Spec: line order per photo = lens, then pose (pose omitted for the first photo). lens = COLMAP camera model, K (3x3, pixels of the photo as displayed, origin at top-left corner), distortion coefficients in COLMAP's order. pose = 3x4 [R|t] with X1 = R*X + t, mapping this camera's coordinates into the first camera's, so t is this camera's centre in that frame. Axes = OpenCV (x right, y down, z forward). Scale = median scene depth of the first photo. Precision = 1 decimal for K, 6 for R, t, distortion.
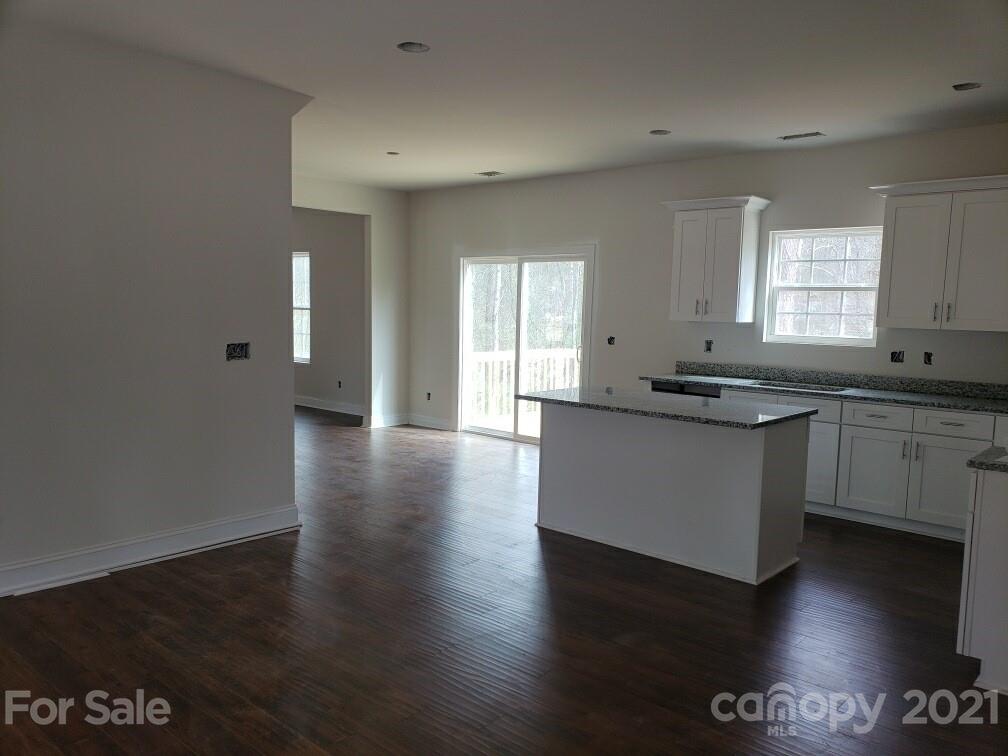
lens RADIAL K [[778.0, 0, 502.5], [0, 778.0, 373.9], [0, 0, 1]] dist [0.061218, -0.069896]
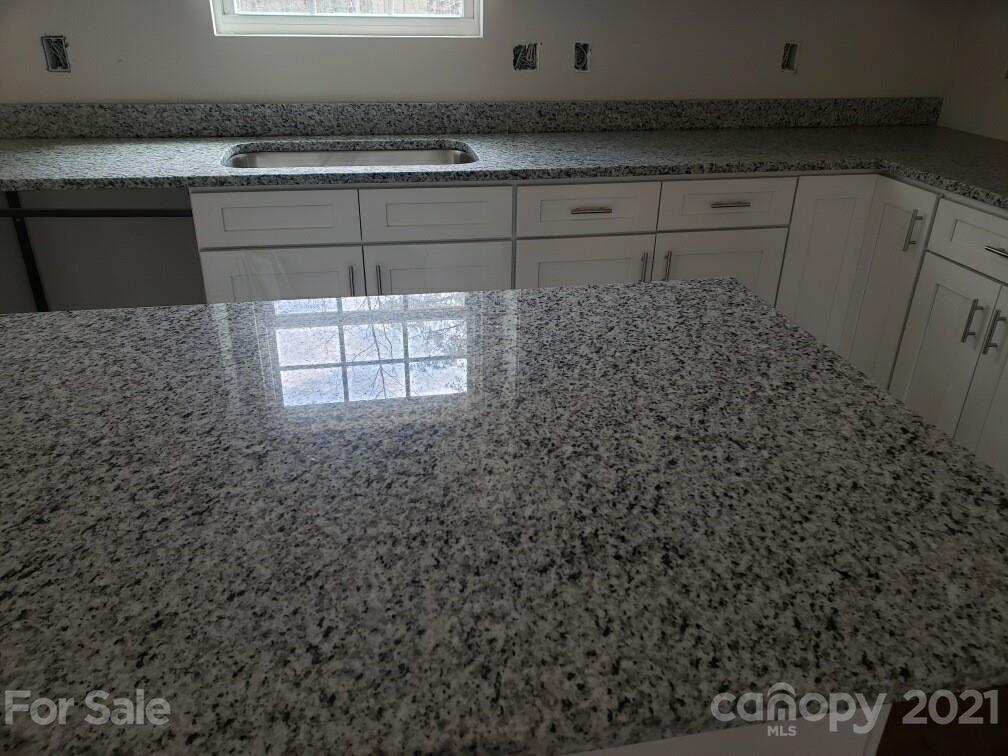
lens RADIAL K [[778.0, 0, 506.7], [0, 778.0, 374.7], [0, 0, 1]] dist [0.061218, -0.069896]
pose [[0.600377, -0.367114, 0.710475, 0.043469], [0.067178, 0.908420, 0.412627, -0.020926], [-0.796890, -0.200003, 0.570057, 0.338384]]
